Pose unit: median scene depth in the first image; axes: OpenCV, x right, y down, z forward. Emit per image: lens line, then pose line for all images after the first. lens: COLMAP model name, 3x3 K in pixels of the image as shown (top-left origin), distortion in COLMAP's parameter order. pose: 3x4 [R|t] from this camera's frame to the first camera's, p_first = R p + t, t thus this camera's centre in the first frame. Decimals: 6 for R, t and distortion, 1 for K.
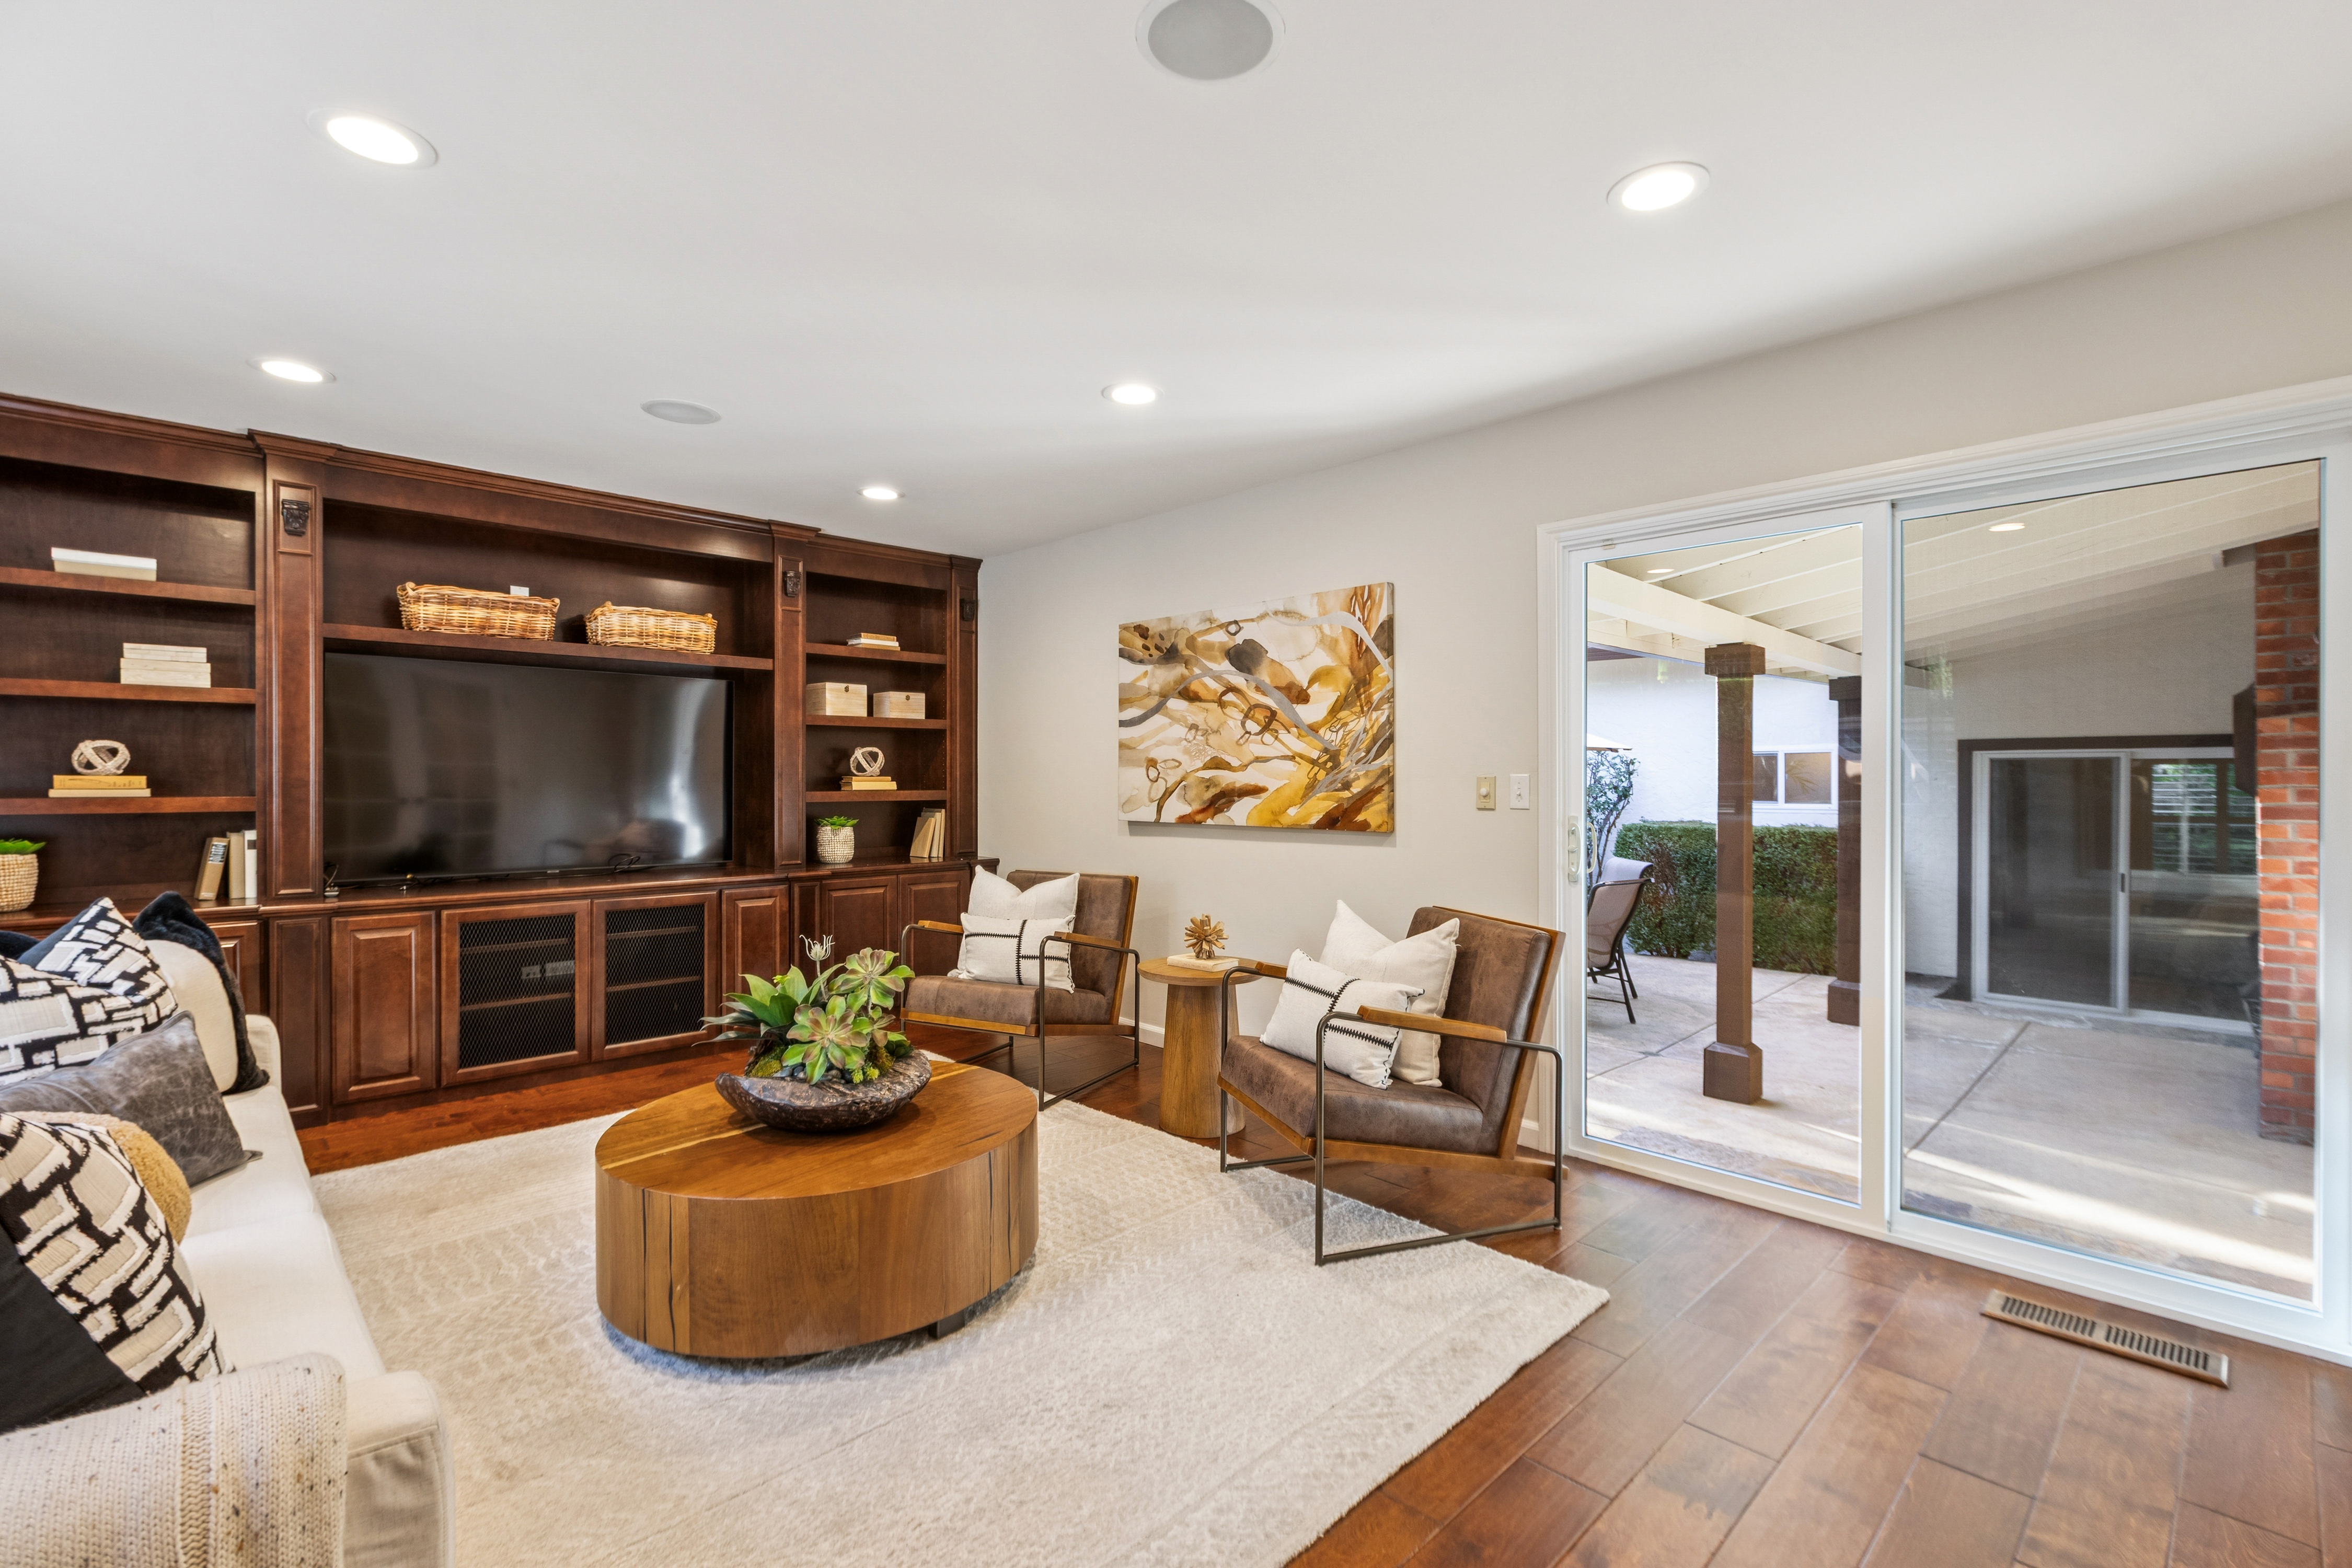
lens RADIAL K [[1041.5, 0, 1182.8], [0, 1041.5, 780.0], [0, 0, 1]] dist [-0.001508, 0.000038]
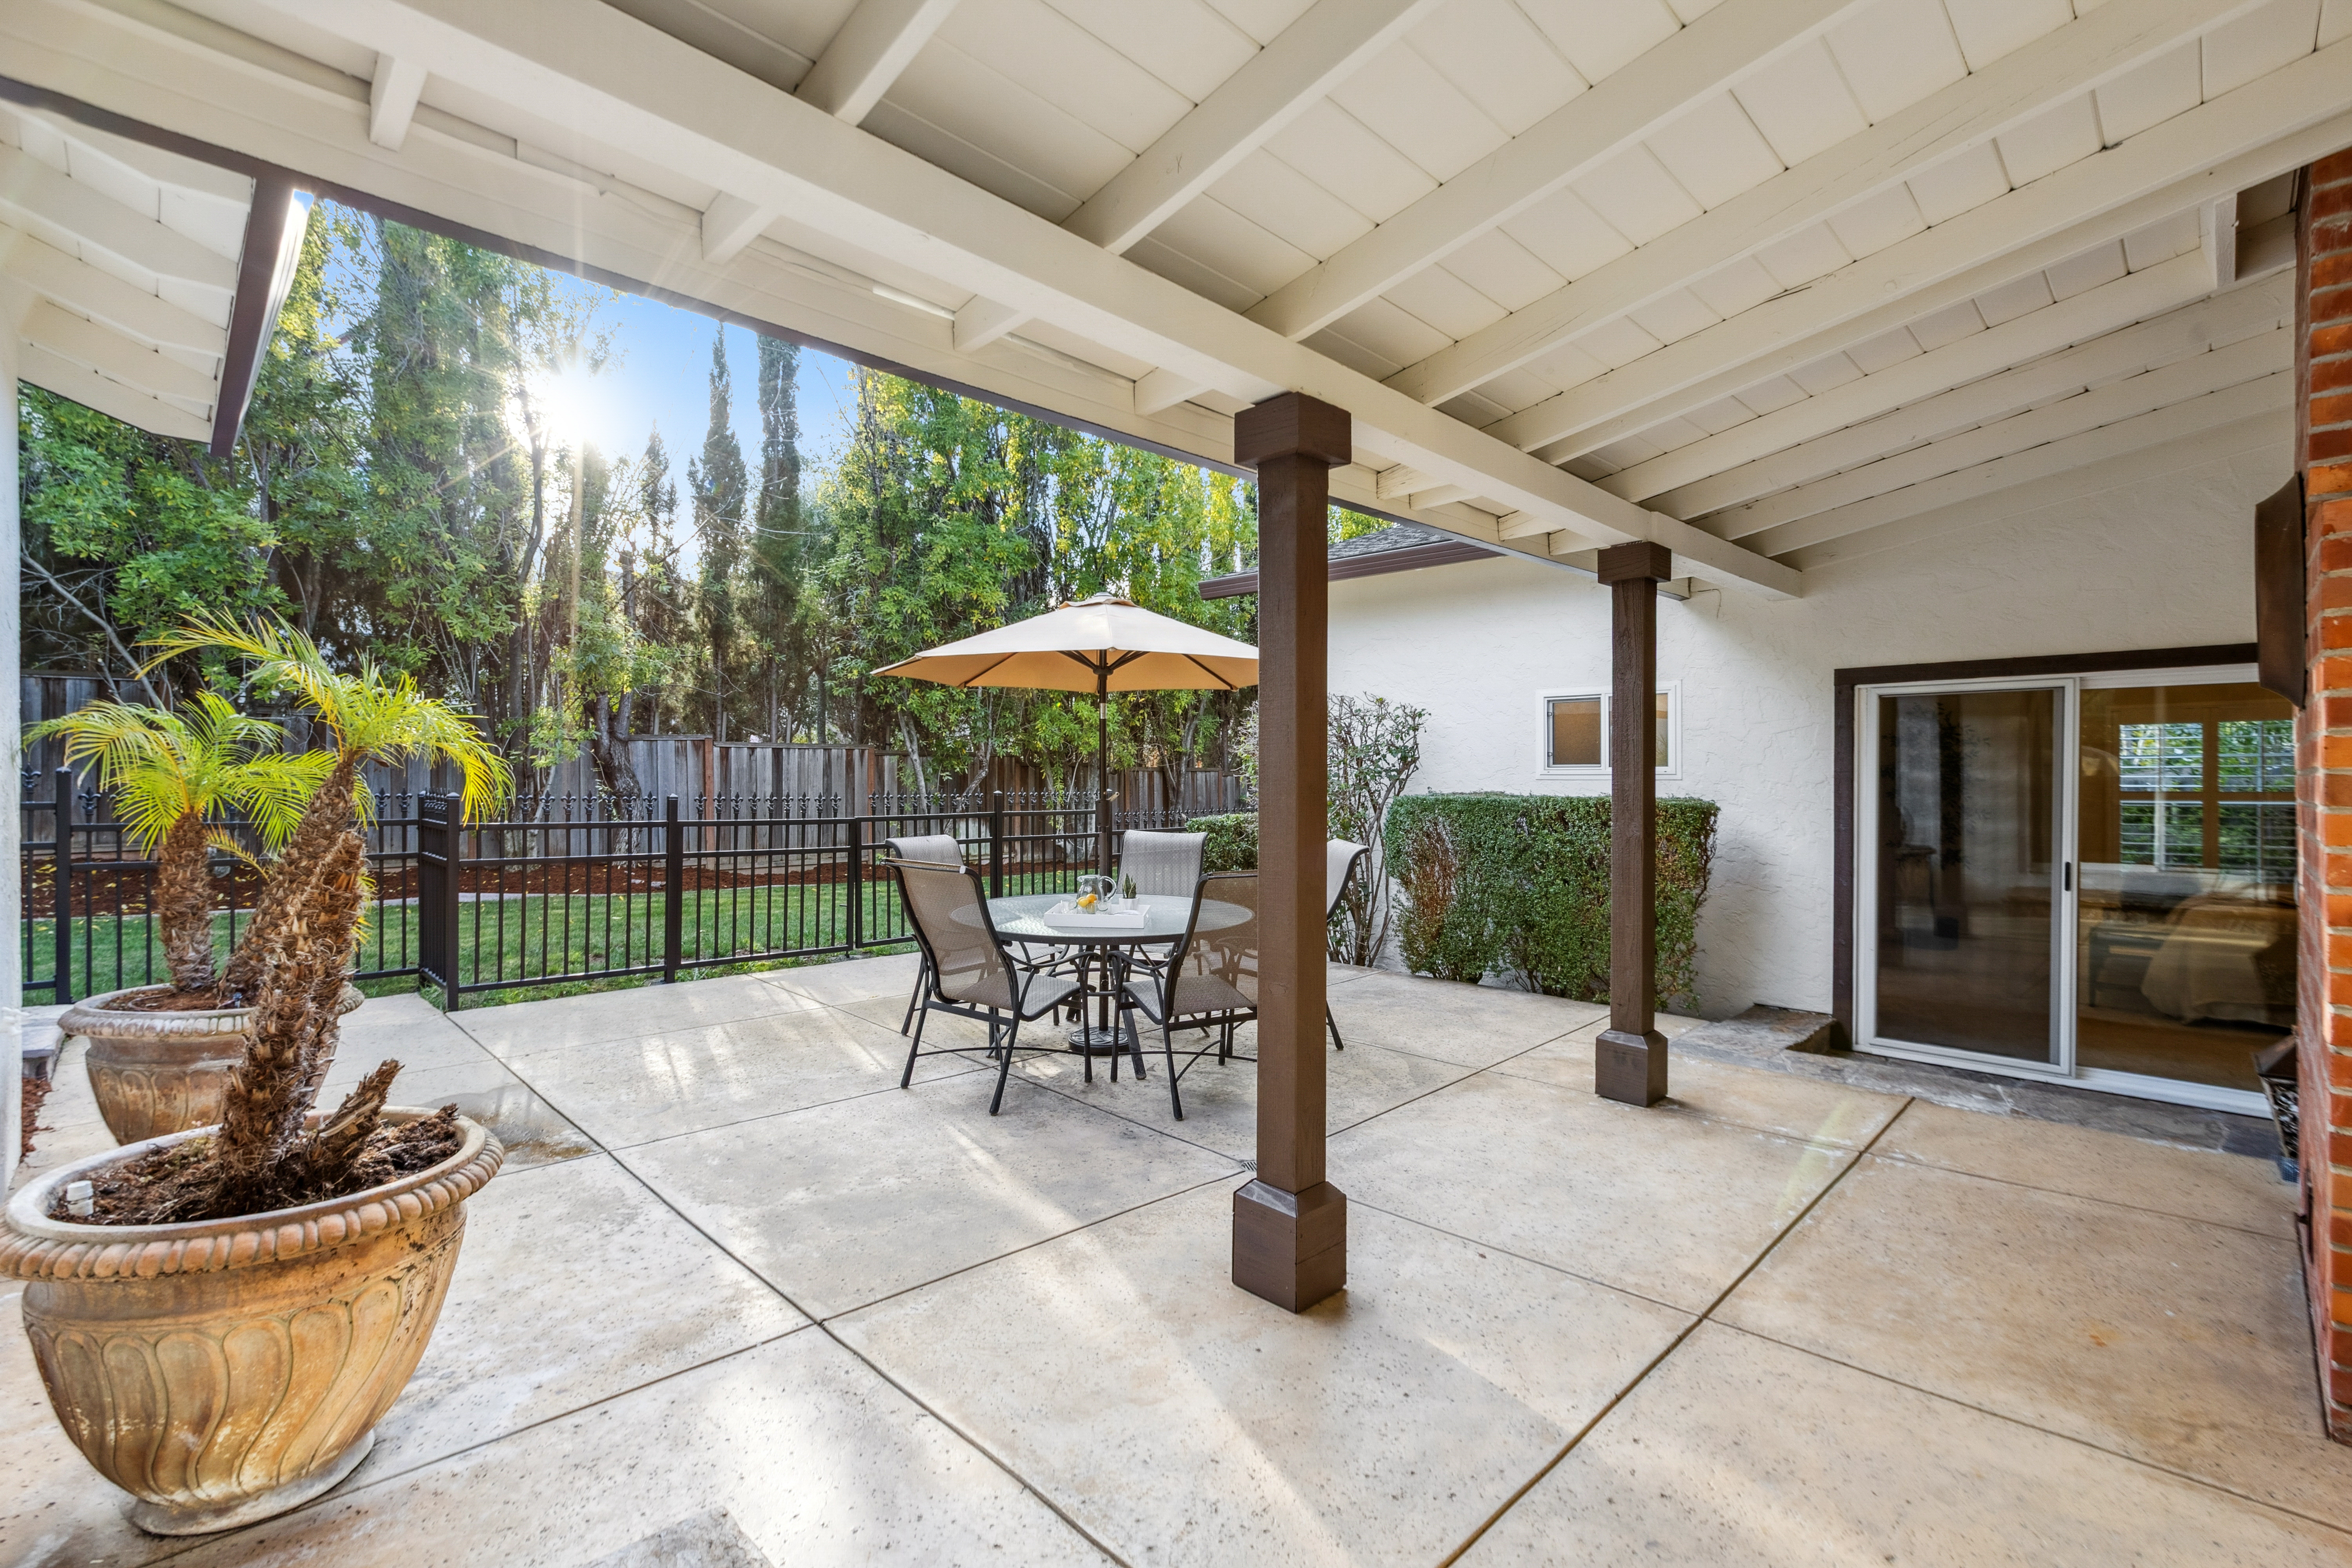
lens RADIAL K [[1041.5, 0, 1182.8], [0, 1041.5, 780.0], [0, 0, 1]] dist [-0.001508, 0.000038]
pose [[0.999920, 0.001741, 0.012498, 0.309346], [-0.001750, 0.999998, 0.000708, 0.035689], [-0.012496, -0.000730, 0.999922, 0.321507]]
